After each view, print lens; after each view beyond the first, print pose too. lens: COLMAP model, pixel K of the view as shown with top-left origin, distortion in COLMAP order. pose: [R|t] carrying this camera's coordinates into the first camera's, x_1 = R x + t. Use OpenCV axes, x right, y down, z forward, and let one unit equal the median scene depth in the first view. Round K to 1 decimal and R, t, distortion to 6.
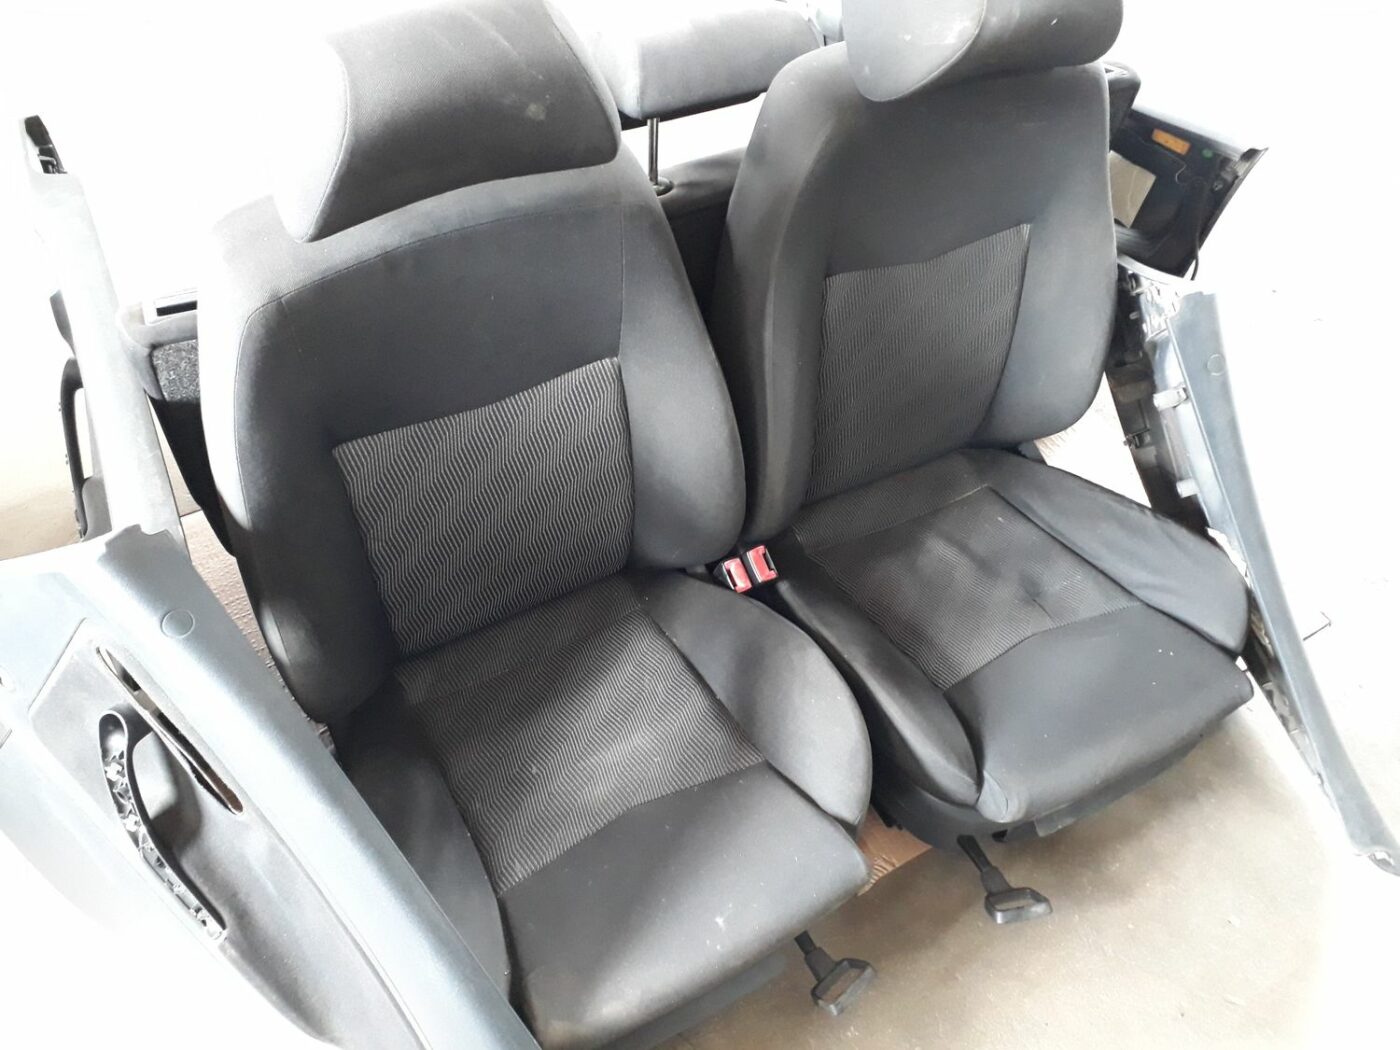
lens RADIAL K [[1116.3, 0, 697.4], [0, 1116.3, 527.2], [0, 0, 1]] dist [0.013152, -0.013181]
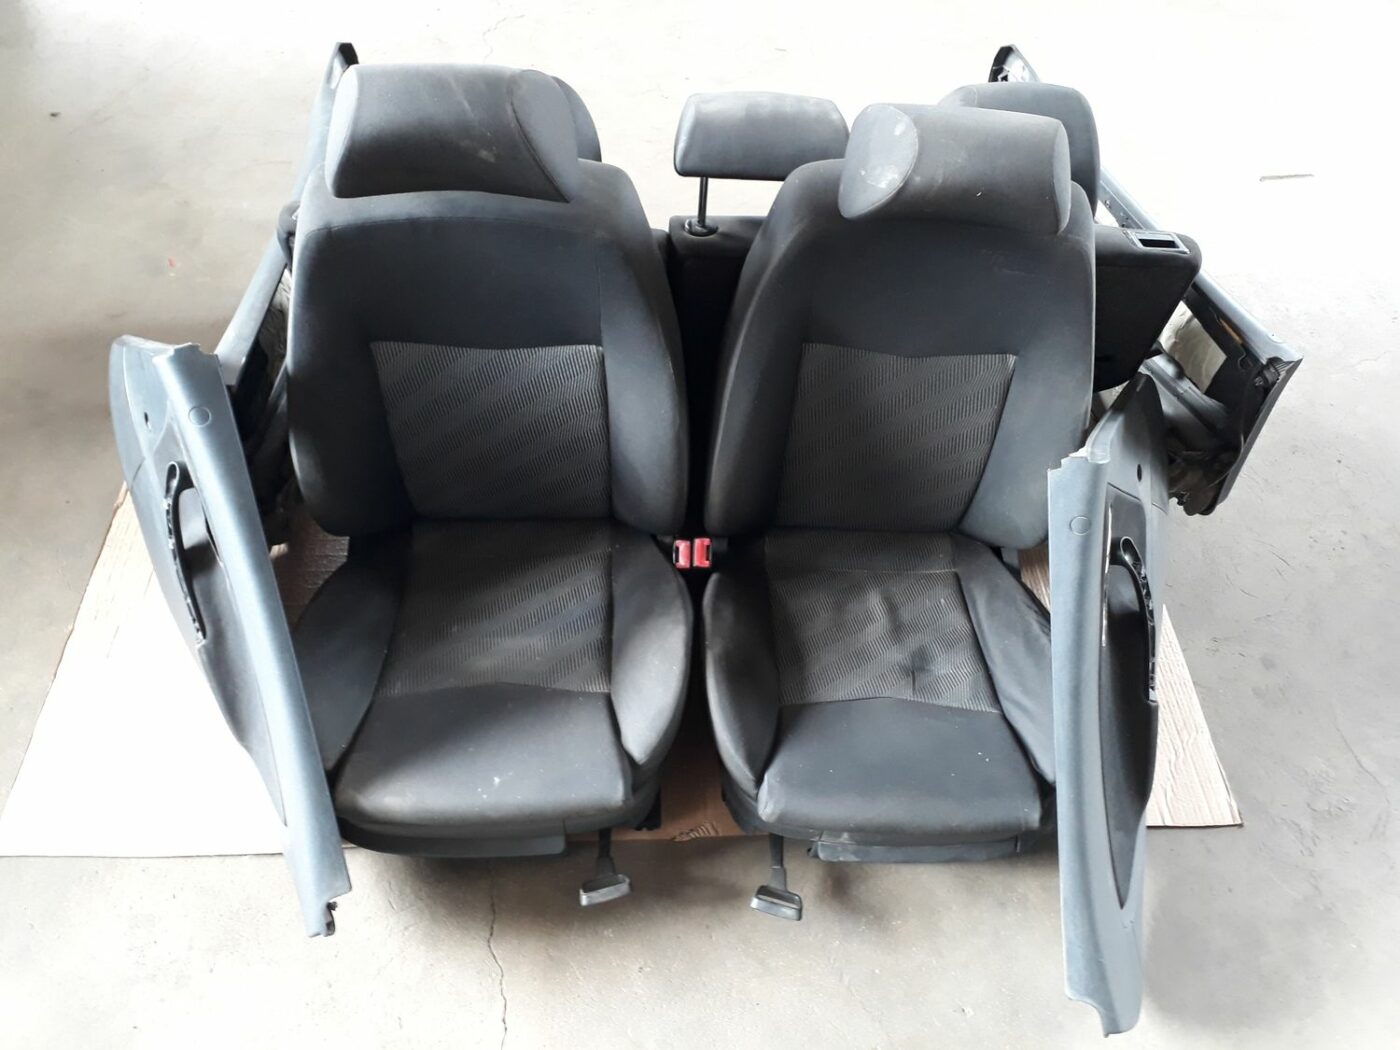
lens RADIAL K [[1116.3, 0, 703.9], [0, 1116.3, 524.8], [0, 0, 1]] dist [0.013152, -0.013181]
pose [[0.892128, 0.360650, -0.272102, 0.421067], [-0.356786, 0.931896, 0.065377, -0.082860], [0.277149, 0.038758, 0.960045, -0.166735]]
